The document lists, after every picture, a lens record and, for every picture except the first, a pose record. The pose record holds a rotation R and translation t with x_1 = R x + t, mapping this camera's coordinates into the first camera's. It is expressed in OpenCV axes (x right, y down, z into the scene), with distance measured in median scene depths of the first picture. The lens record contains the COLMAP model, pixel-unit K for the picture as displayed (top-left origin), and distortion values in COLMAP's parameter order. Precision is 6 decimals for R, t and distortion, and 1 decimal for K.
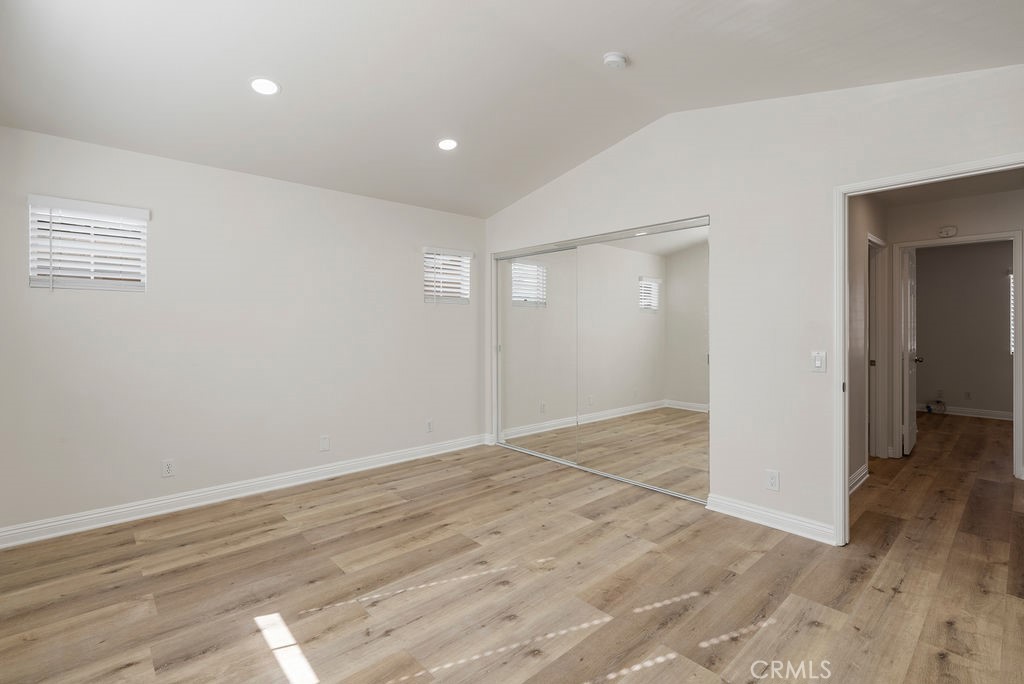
lens RADIAL K [[470.8, 0, 511.5], [0, 470.8, 333.7], [0, 0, 1]] dist [-0.005829, 0.003386]
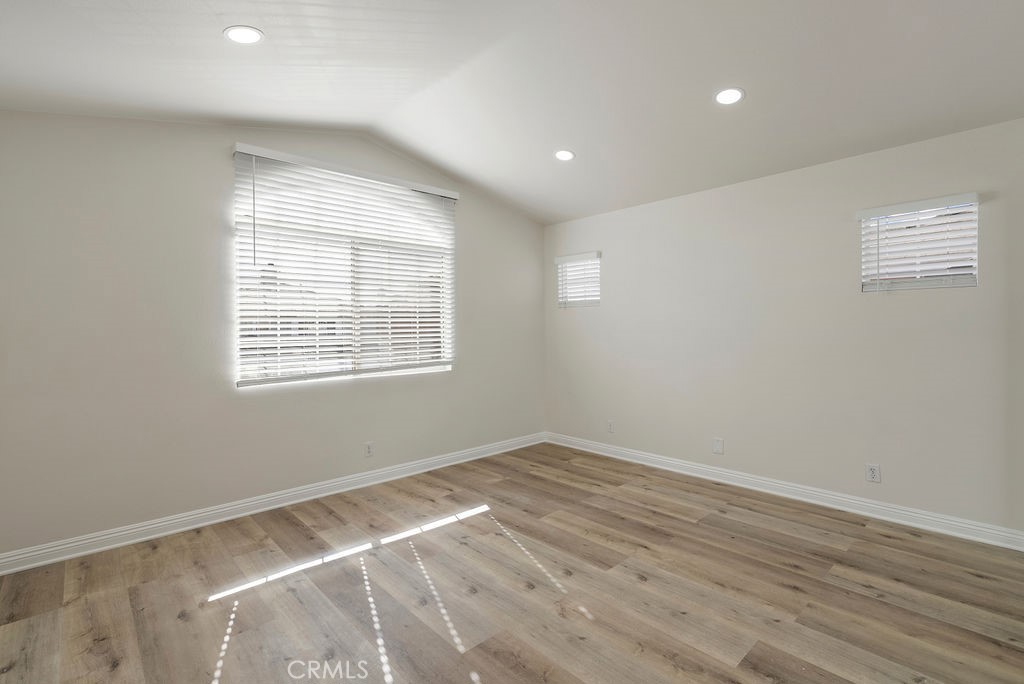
lens RADIAL K [[470.8, 0, 514.2], [0, 470.8, 337.9], [0, 0, 1]] dist [-0.005829, 0.003386]
pose [[0.007726, 0.017467, -0.999818, 0.760503], [-0.006007, 0.999830, 0.017420, -0.006298], [0.999952, 0.005871, 0.007830, 0.754403]]
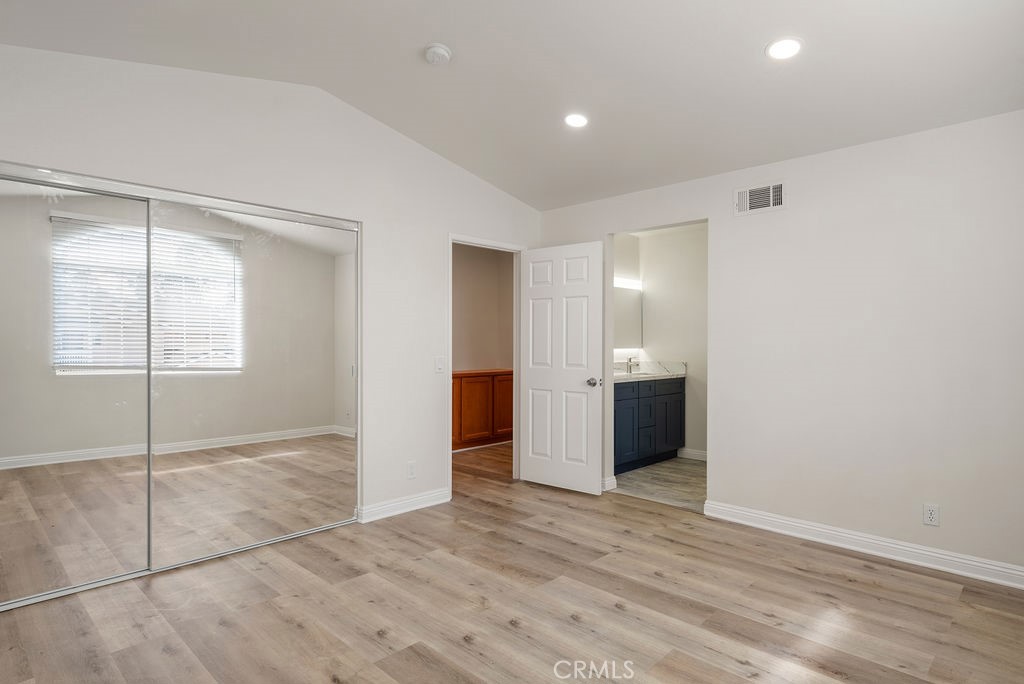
lens RADIAL K [[564.4, 0, 514.7], [0, 564.4, 350.1], [0, 0, 1]] dist [0.001209, 0.003706]
pose [[-0.062713, -0.015714, 0.997908, -0.846485], [0.012479, 0.999786, 0.016527, -0.002003], [-0.997954, 0.013489, -0.062504, 0.836442]]
